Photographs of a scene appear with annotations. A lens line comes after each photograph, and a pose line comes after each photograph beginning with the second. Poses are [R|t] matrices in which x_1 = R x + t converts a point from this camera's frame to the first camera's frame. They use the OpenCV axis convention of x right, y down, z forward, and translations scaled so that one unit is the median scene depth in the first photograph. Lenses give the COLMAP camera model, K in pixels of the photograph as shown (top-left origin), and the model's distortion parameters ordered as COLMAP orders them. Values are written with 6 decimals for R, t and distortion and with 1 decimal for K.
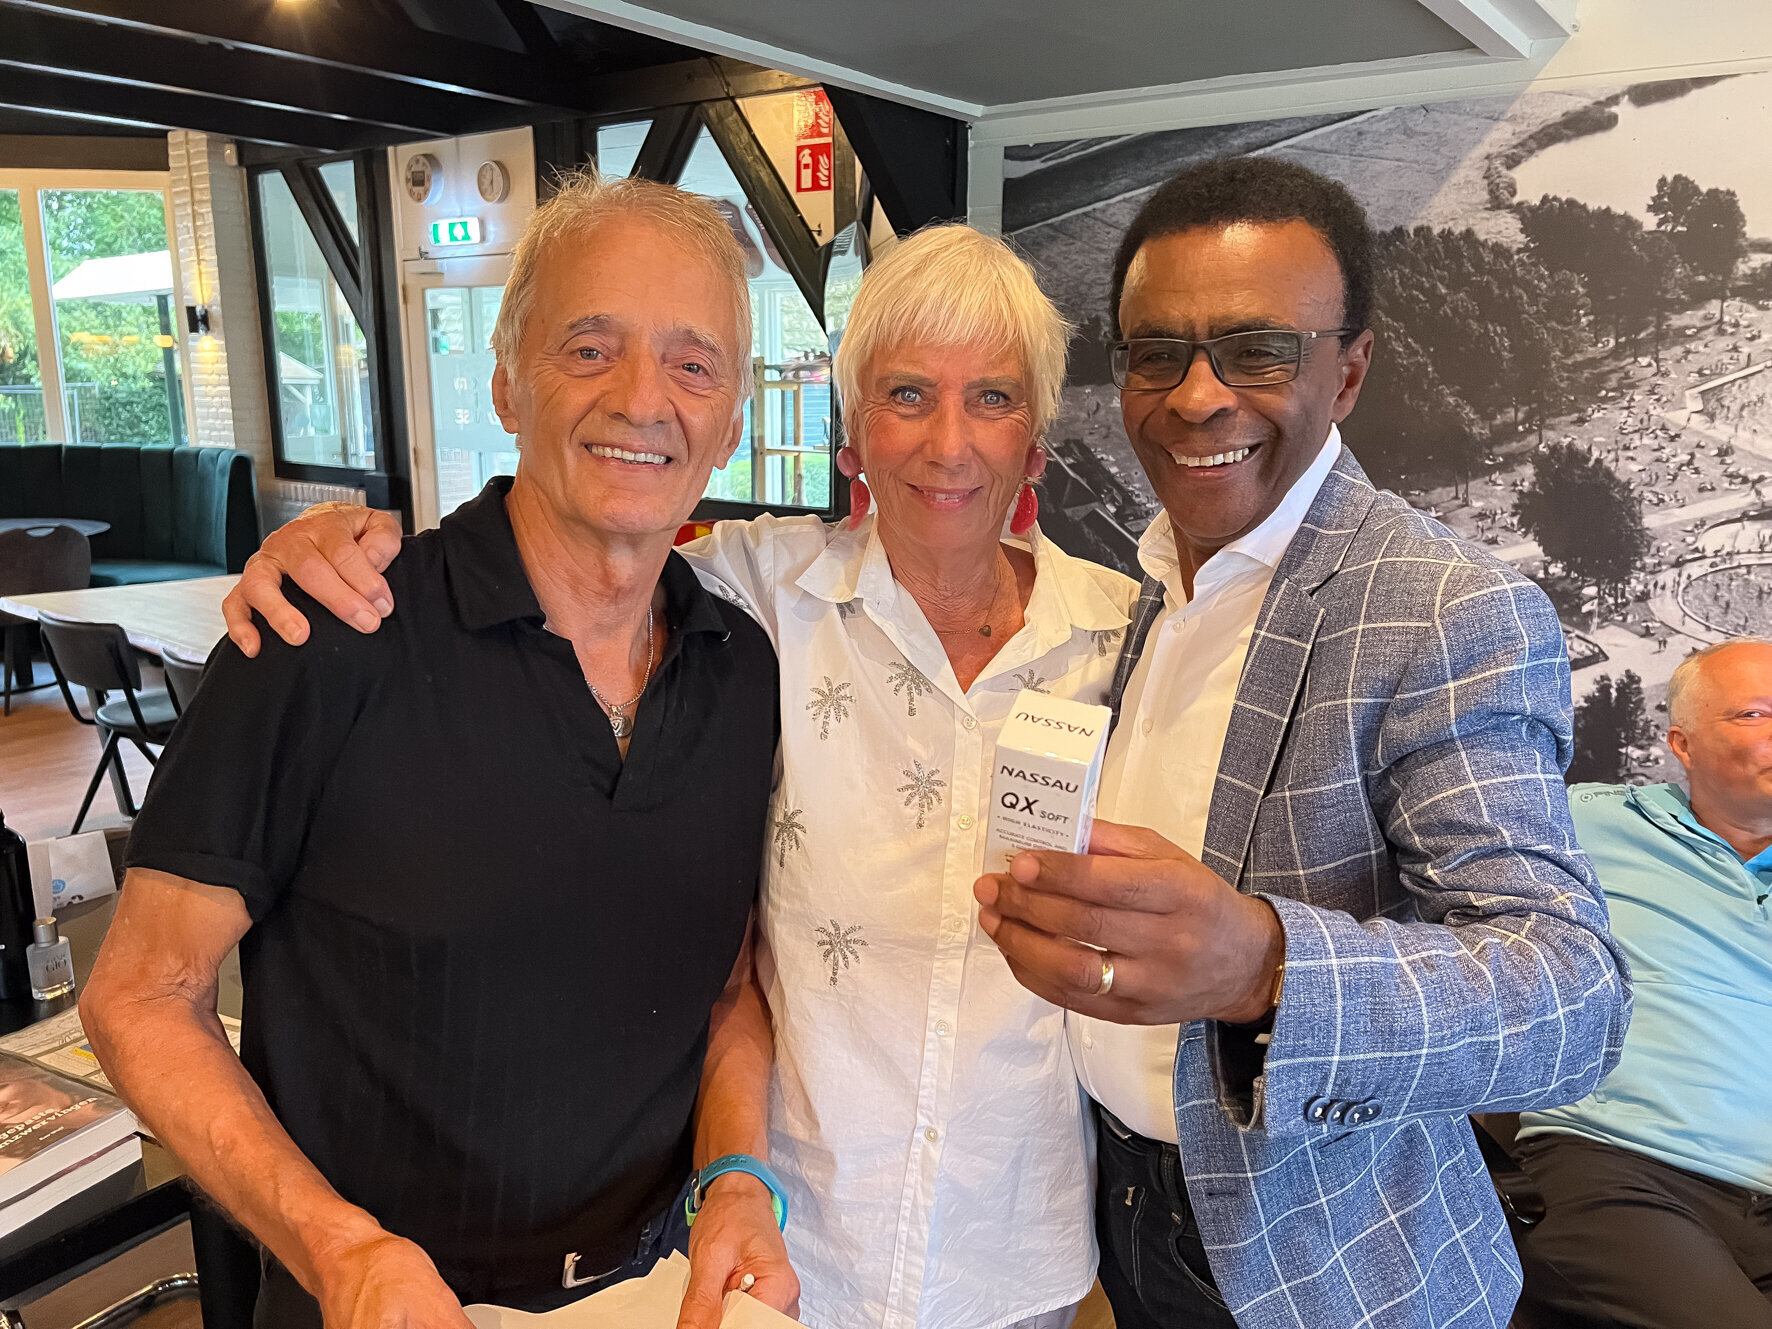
lens RADIAL K [[1321.6, 0, 896.2], [0, 1321.6, 668.5], [0, 0, 1]] dist [0.033743, -0.040553]
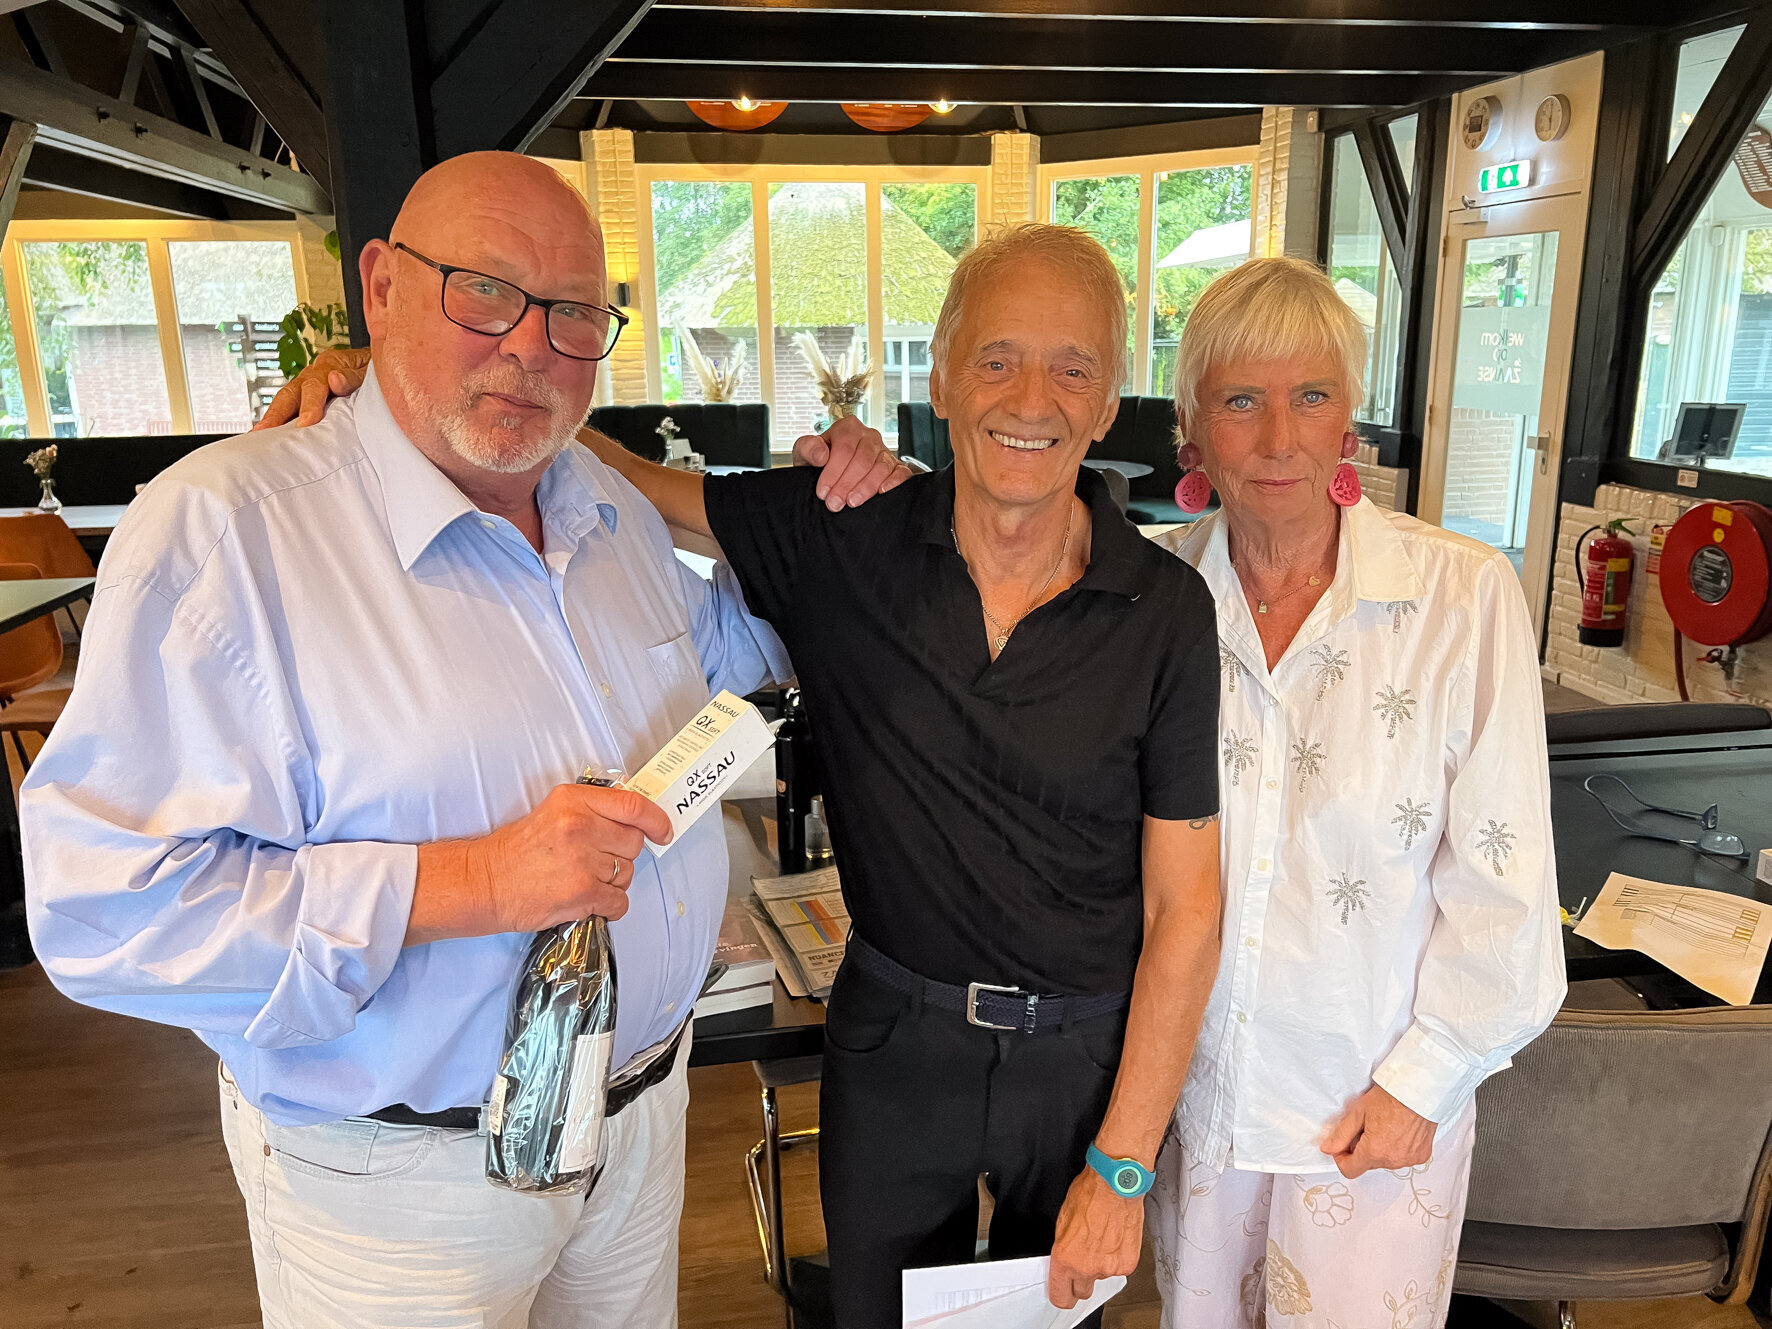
lens RADIAL K [[1321.6, 0, 906.4], [0, 1321.6, 664.2], [0, 0, 1]] dist [0.033743, -0.040553]
pose [[0.716528, 0.154447, -0.680246, 0.127874], [-0.130085, 0.987659, 0.087221, -0.029246], [0.685322, 0.025993, 0.727776, 0.062132]]
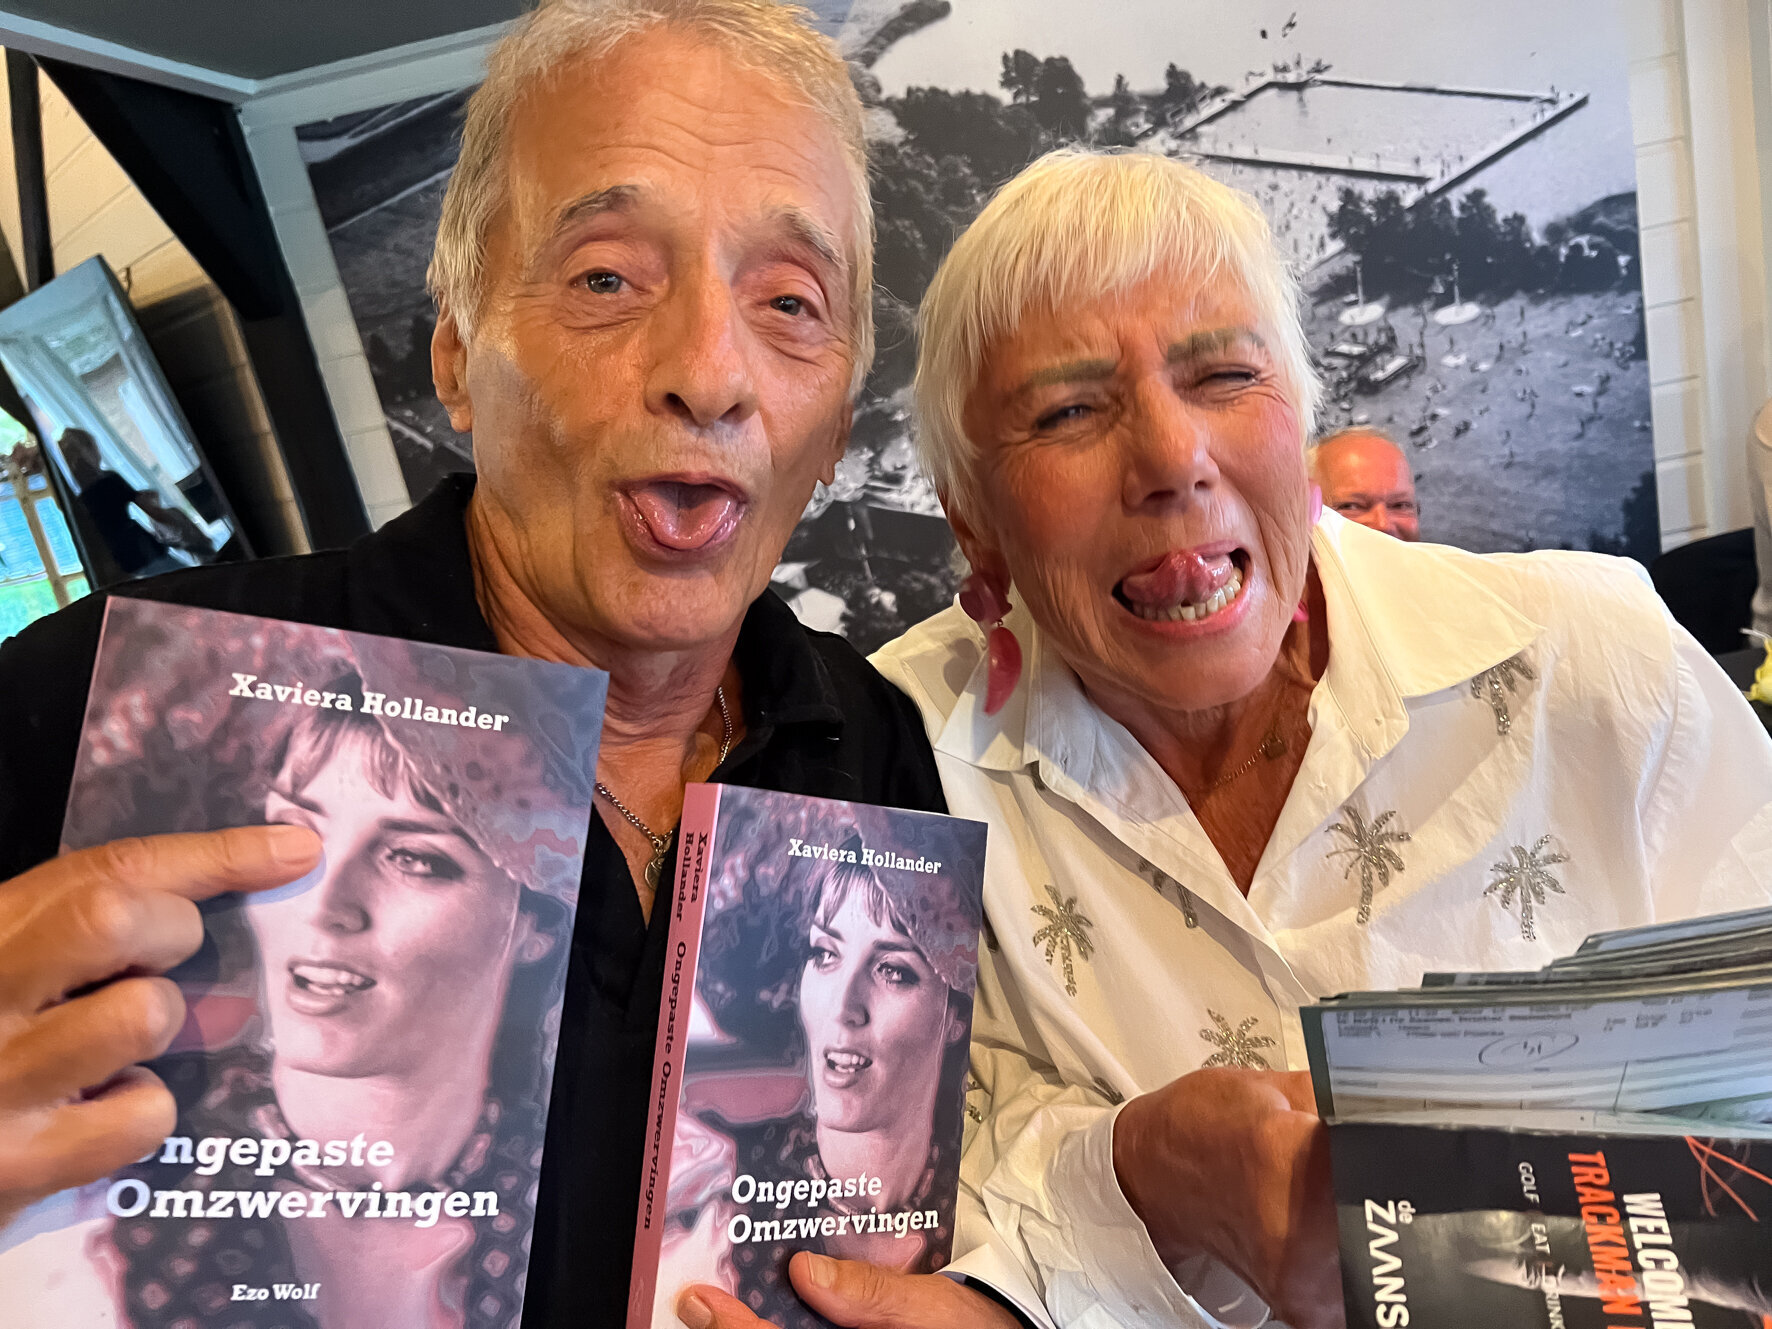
lens RADIAL K [[1321.6, 0, 892.3], [0, 1321.6, 588.1], [0, 0, 1]] dist [0.033743, -0.040553]
pose [[0.815366, -0.309395, 0.489340, -0.108666], [0.332748, 0.942114, 0.041226, -0.033376], [-0.473769, 0.129213, 0.871118, 0.139265]]
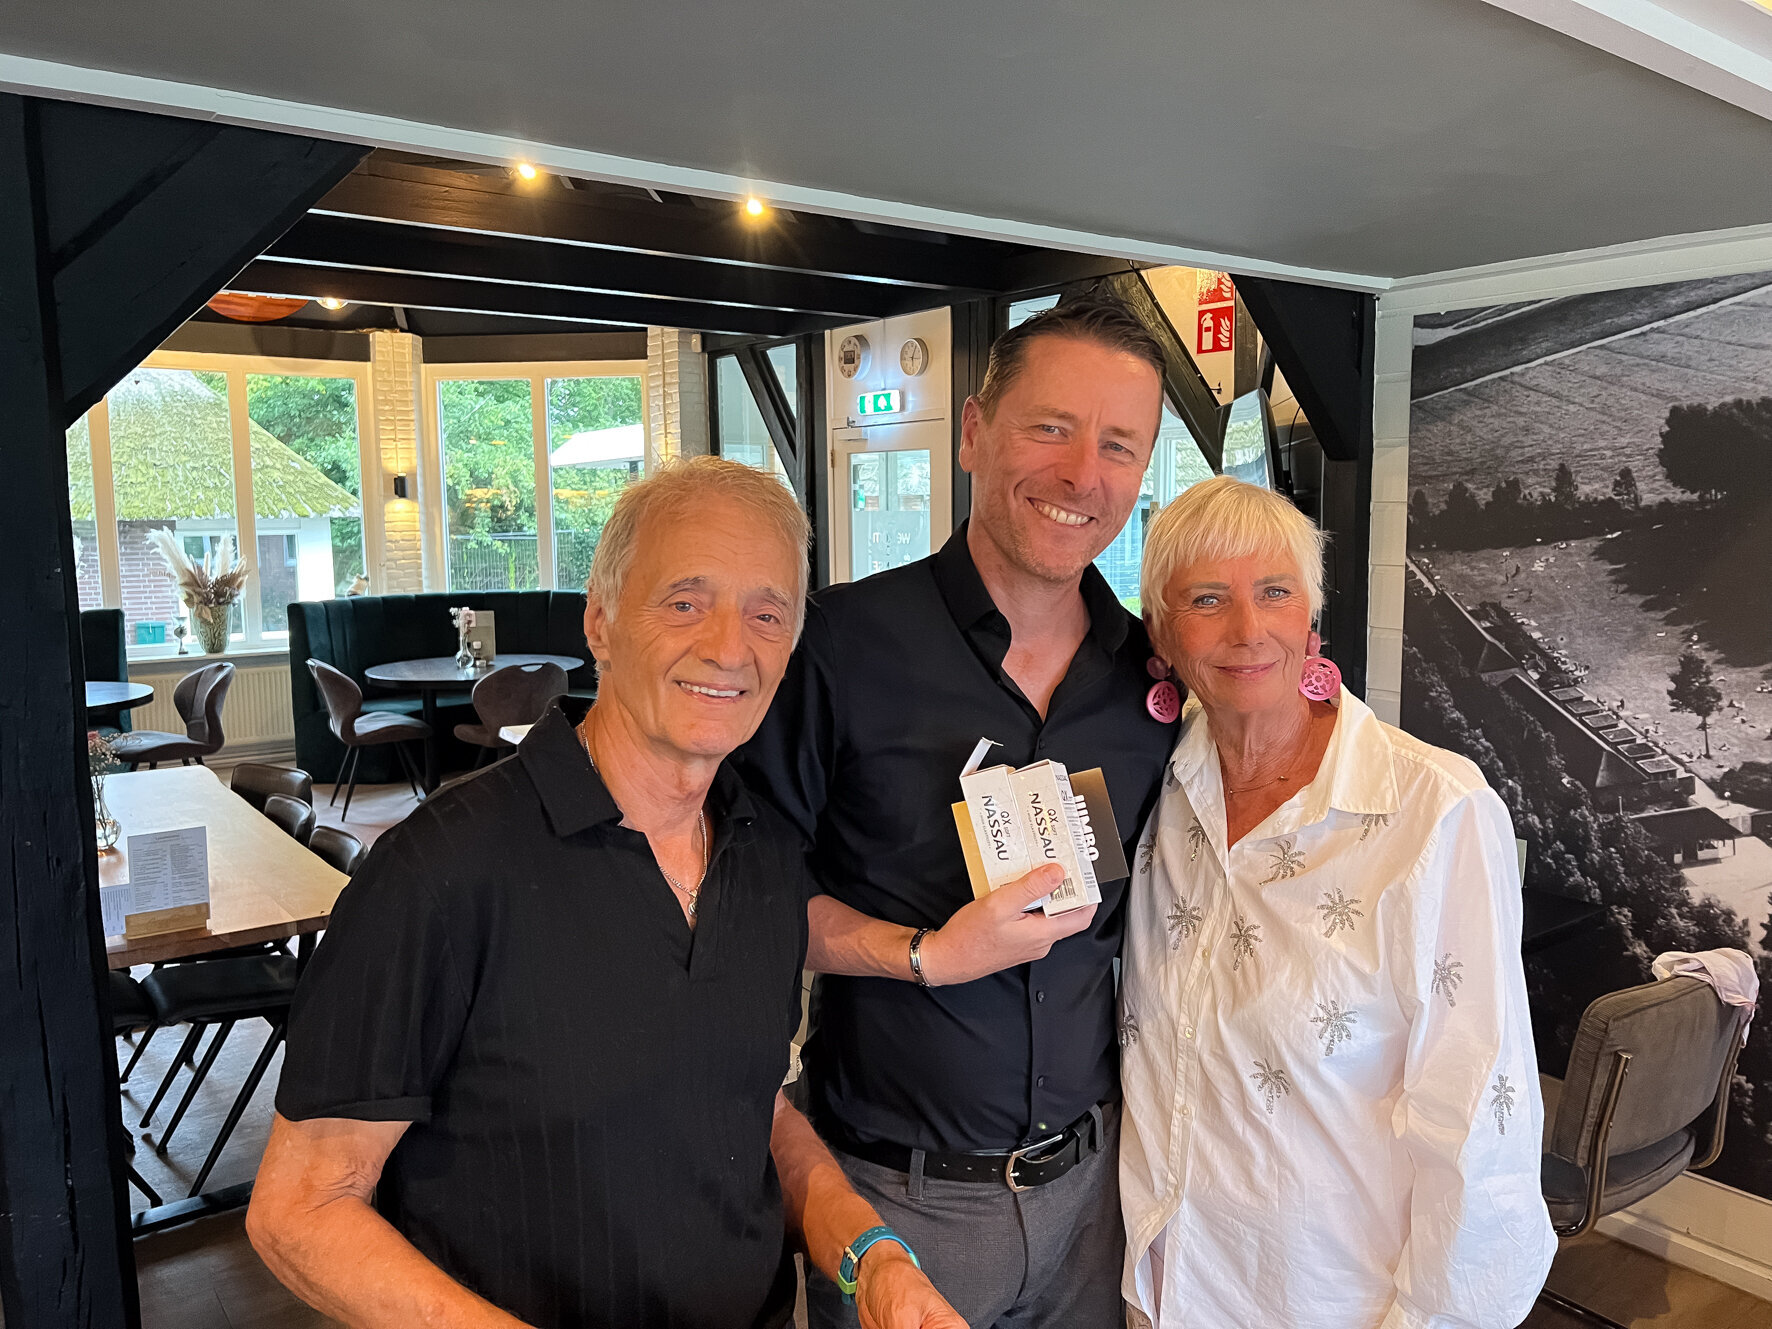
lens RADIAL K [[1321.6, 0, 889.3], [0, 1321.6, 649.1], [0, 0, 1]] dist [0.033743, -0.040553]
pose [[0.956908, 0.012262, -0.290131, -0.003826], [-0.044968, 0.993313, -0.106333, -0.016953], [0.286887, 0.114797, 0.951061, -0.043329]]
